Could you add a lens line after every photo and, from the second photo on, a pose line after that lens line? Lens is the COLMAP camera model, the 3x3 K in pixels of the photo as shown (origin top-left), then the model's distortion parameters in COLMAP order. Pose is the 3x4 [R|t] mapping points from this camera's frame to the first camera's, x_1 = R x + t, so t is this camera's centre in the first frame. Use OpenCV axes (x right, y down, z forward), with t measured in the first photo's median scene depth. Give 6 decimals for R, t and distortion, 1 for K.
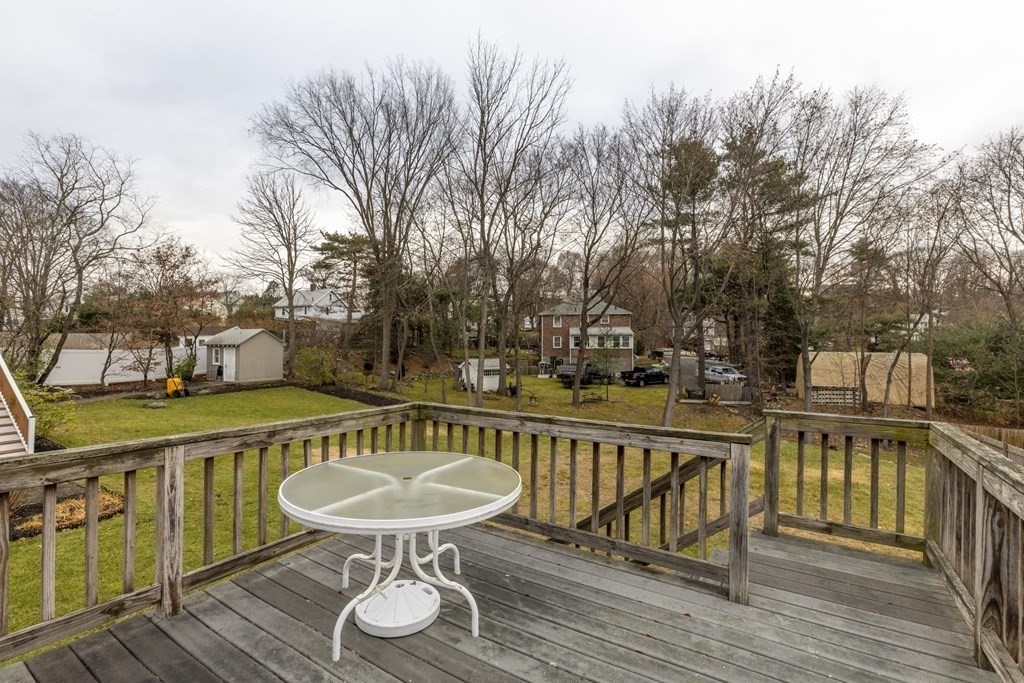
lens RADIAL K [[456.4, 0, 512.0], [0, 456.4, 341.5], [0, 0, 1]] dist [-0.000174, -0.000060]
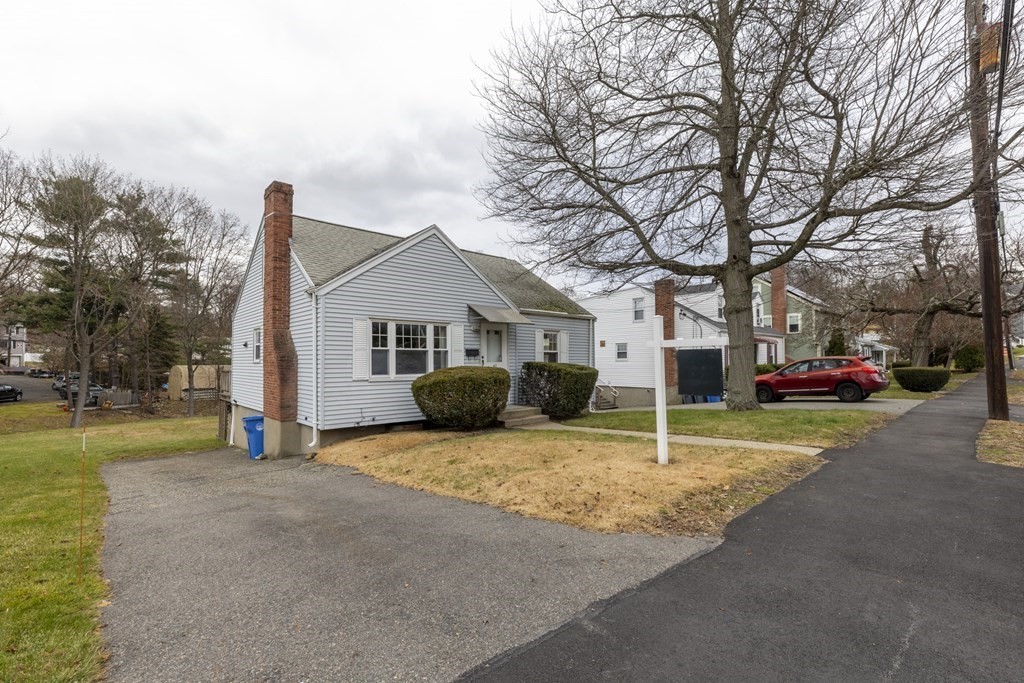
lens RADIAL K [[456.4, 0, 512.0], [0, 456.4, 341.5], [0, 0, 1]] dist [-0.000174, -0.000060]
pose [[0.255004, 0.039875, 0.966118, -0.420531], [-0.007073, 0.999200, -0.039373, -0.003591], [-0.966914, 0.003207, 0.255082, -0.327312]]
